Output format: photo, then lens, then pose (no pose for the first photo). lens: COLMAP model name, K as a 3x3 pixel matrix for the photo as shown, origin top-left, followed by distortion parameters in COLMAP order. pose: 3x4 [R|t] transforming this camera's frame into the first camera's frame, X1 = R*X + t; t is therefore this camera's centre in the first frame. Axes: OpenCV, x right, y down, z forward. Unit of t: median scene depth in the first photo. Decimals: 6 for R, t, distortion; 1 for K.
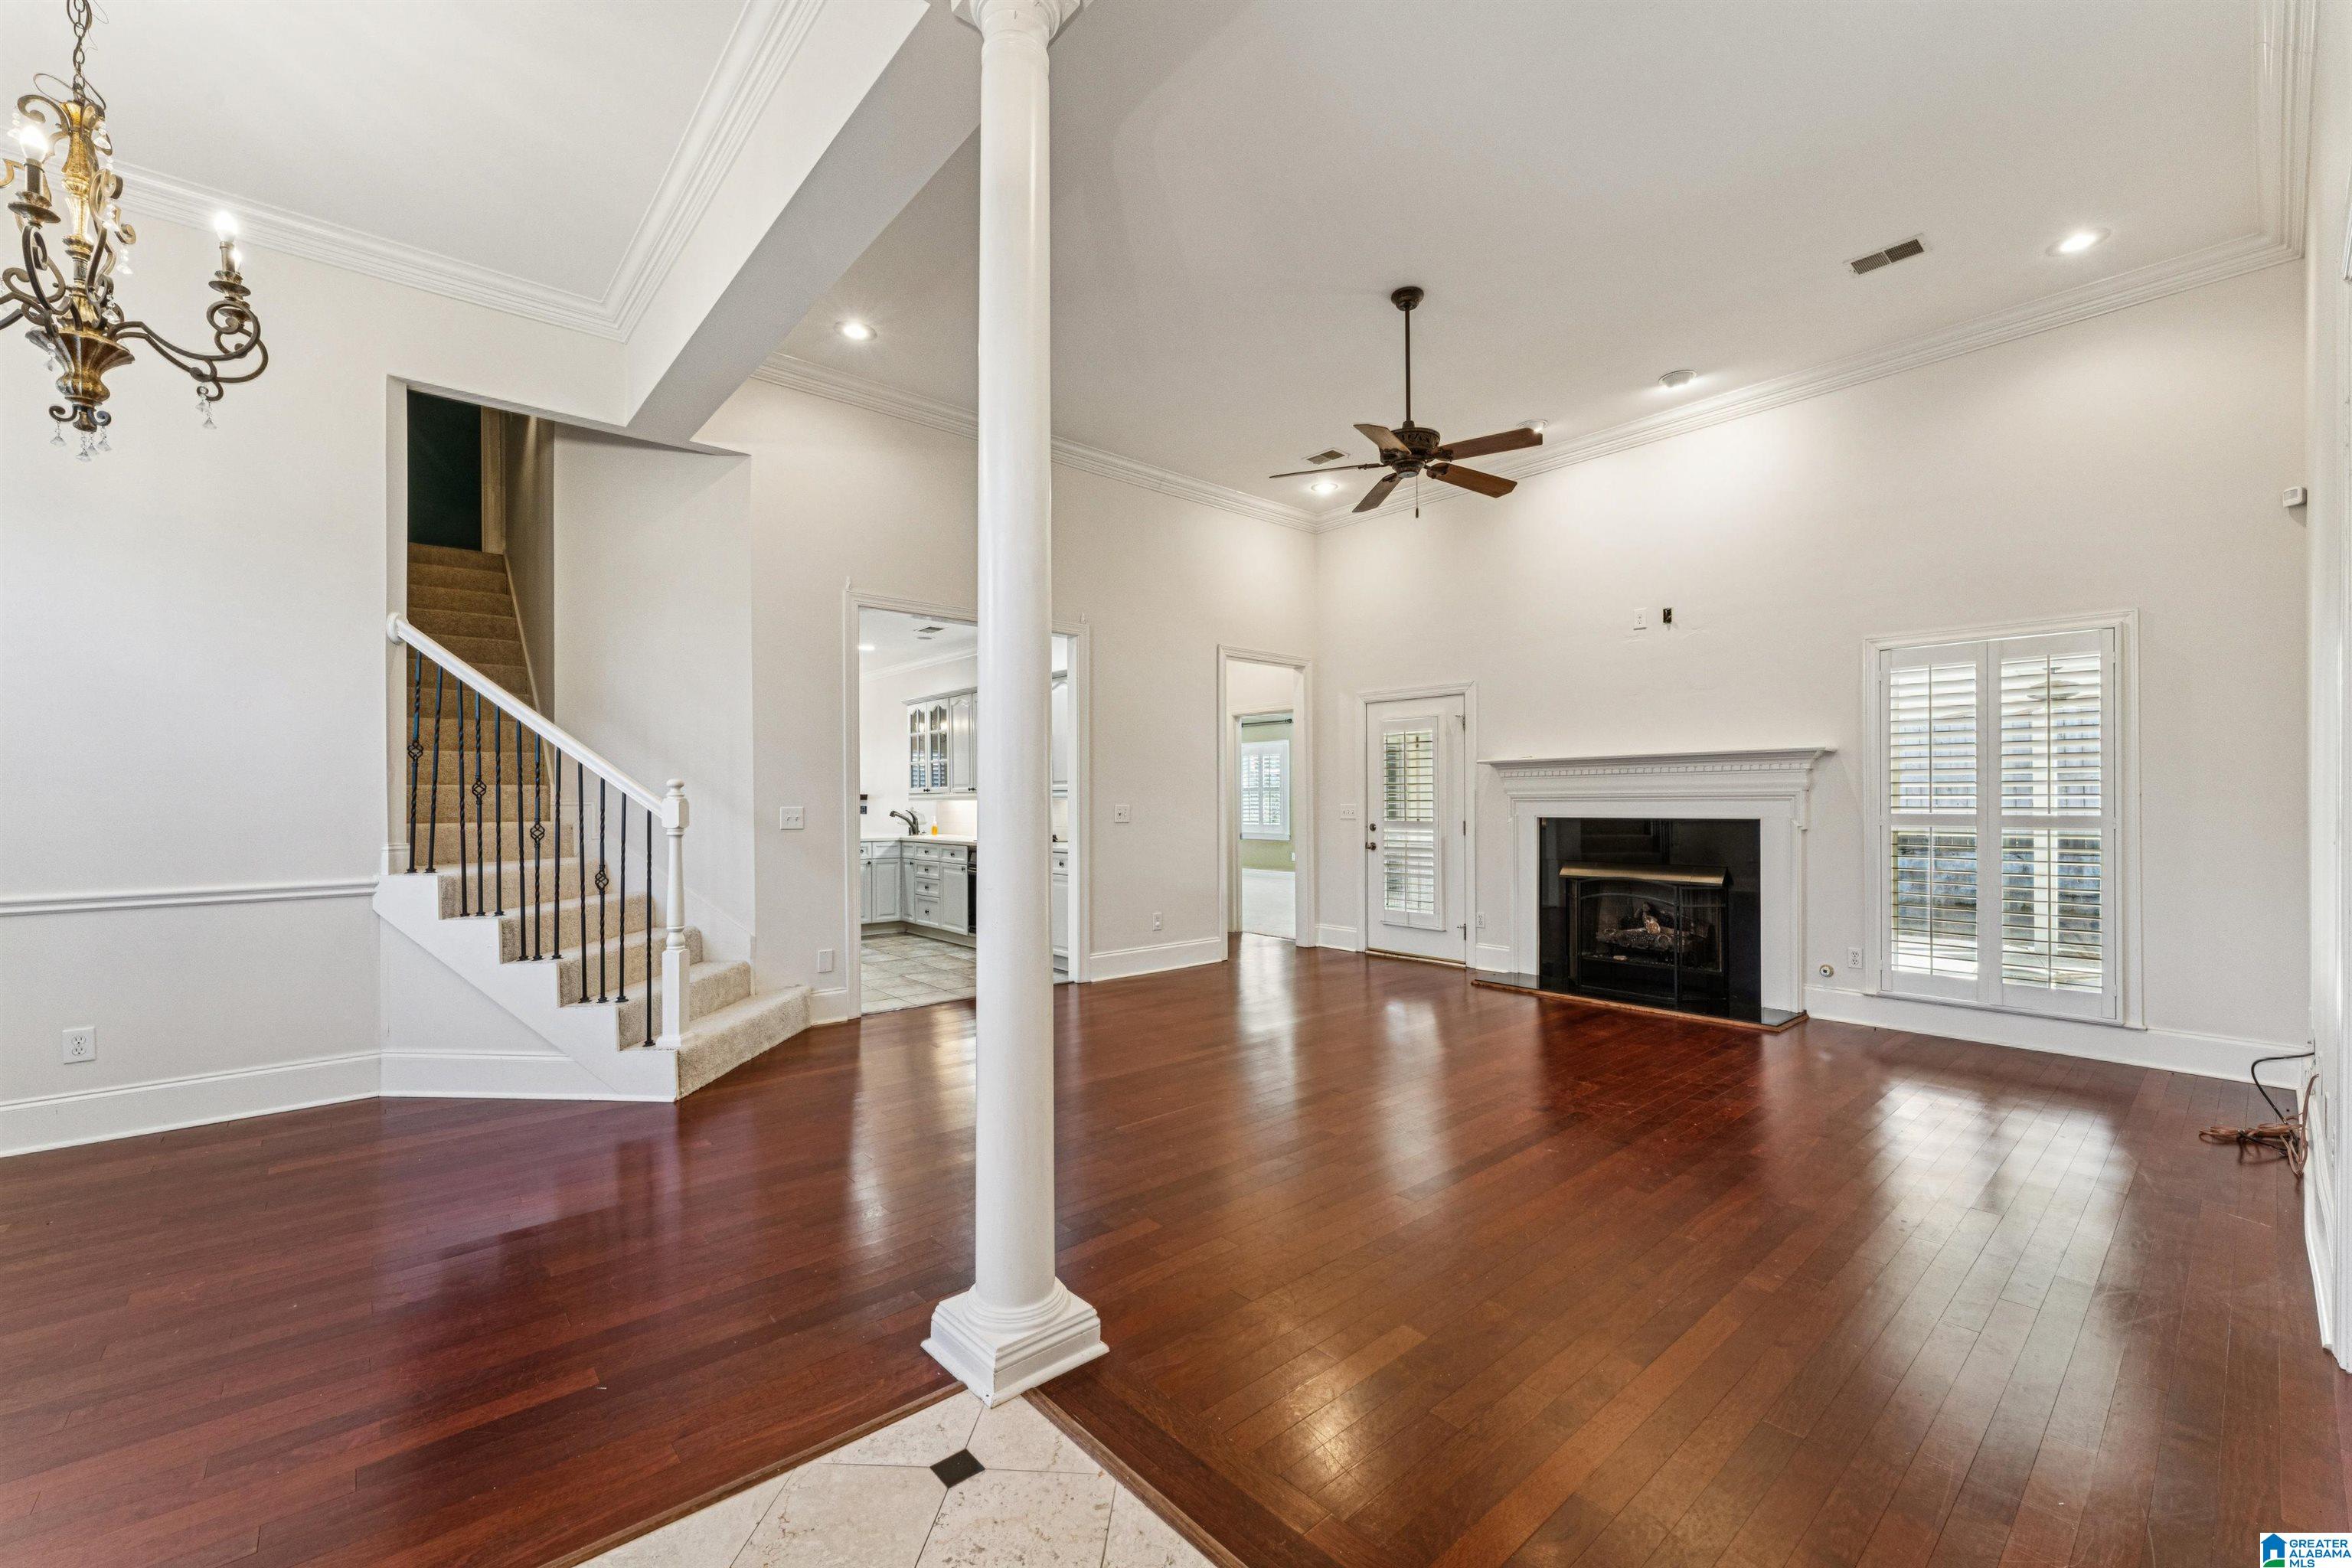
lens RADIAL K [[945.4, 0, 1185.3], [0, 945.4, 786.0], [0, 0, 1]] dist [0.000270, 0.000054]
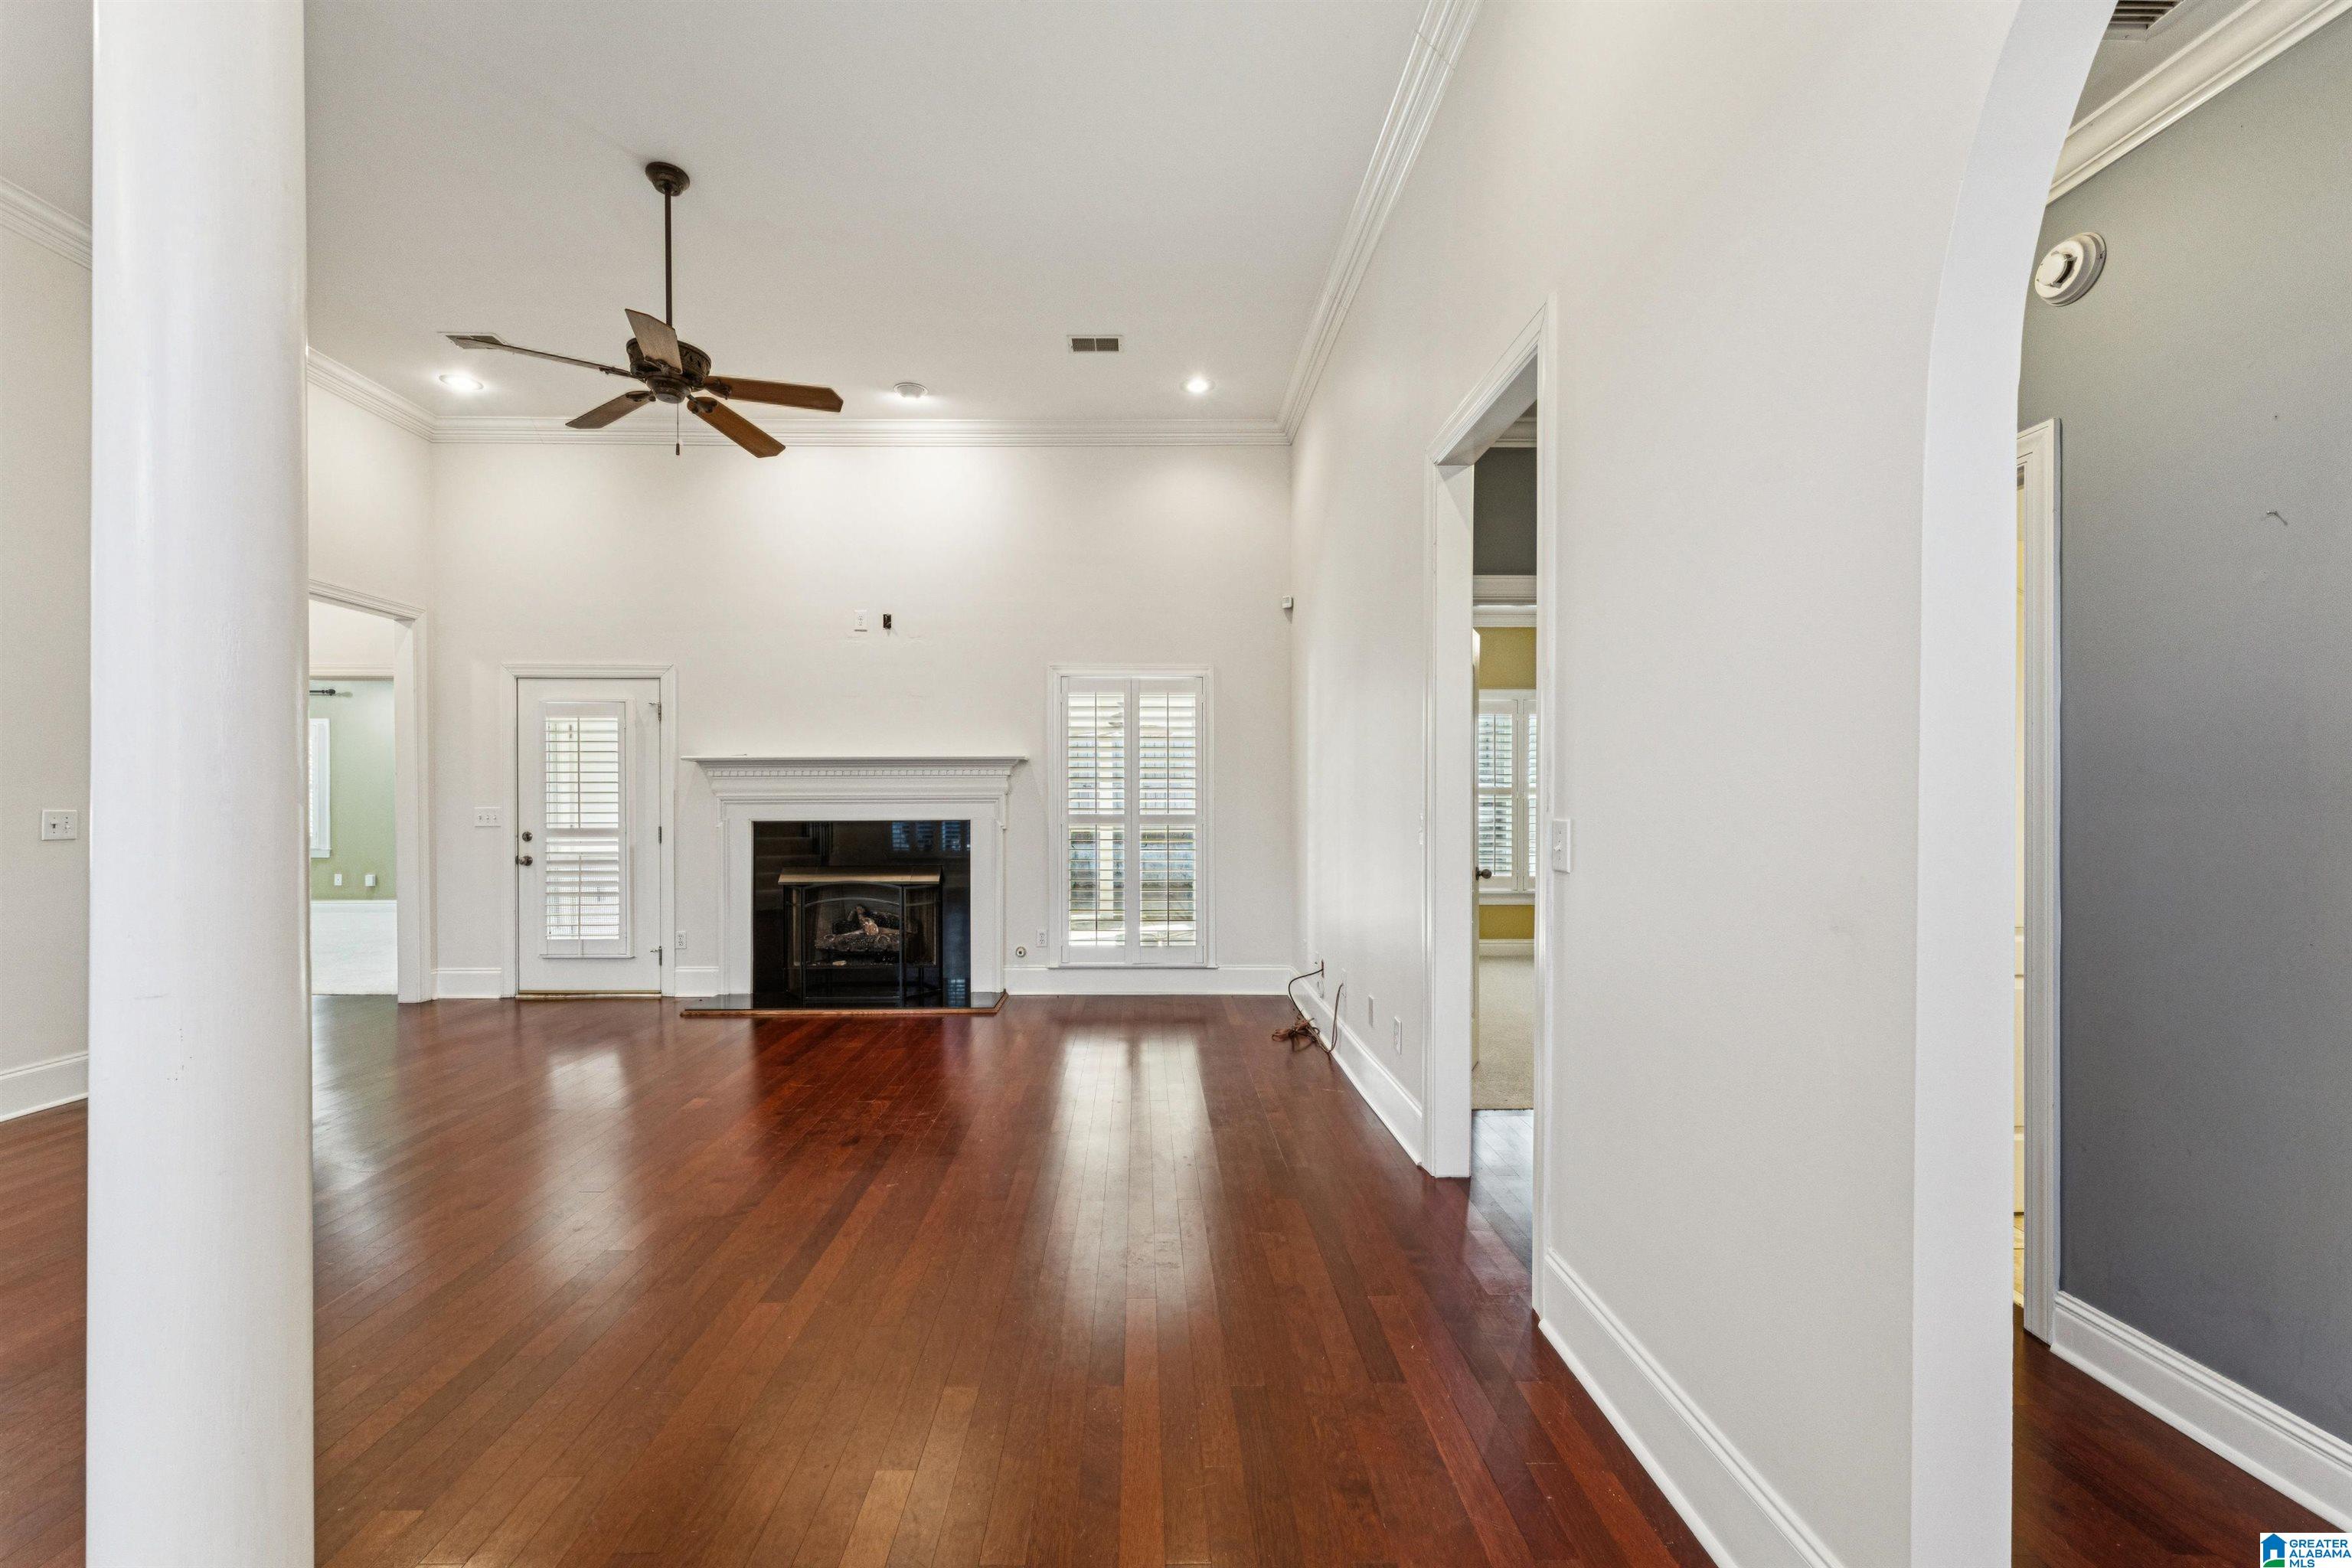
lens RADIAL K [[955.1, 0, 1145.2], [0, 955.1, 792.5], [0, 0, 1]] dist [0.006609, -0.000053]
pose [[0.655427, 0.009828, 0.755195, -0.086806], [-0.012942, 0.999915, -0.001781, 0.002544], [-0.755148, -0.008606, 0.655498, 0.119791]]
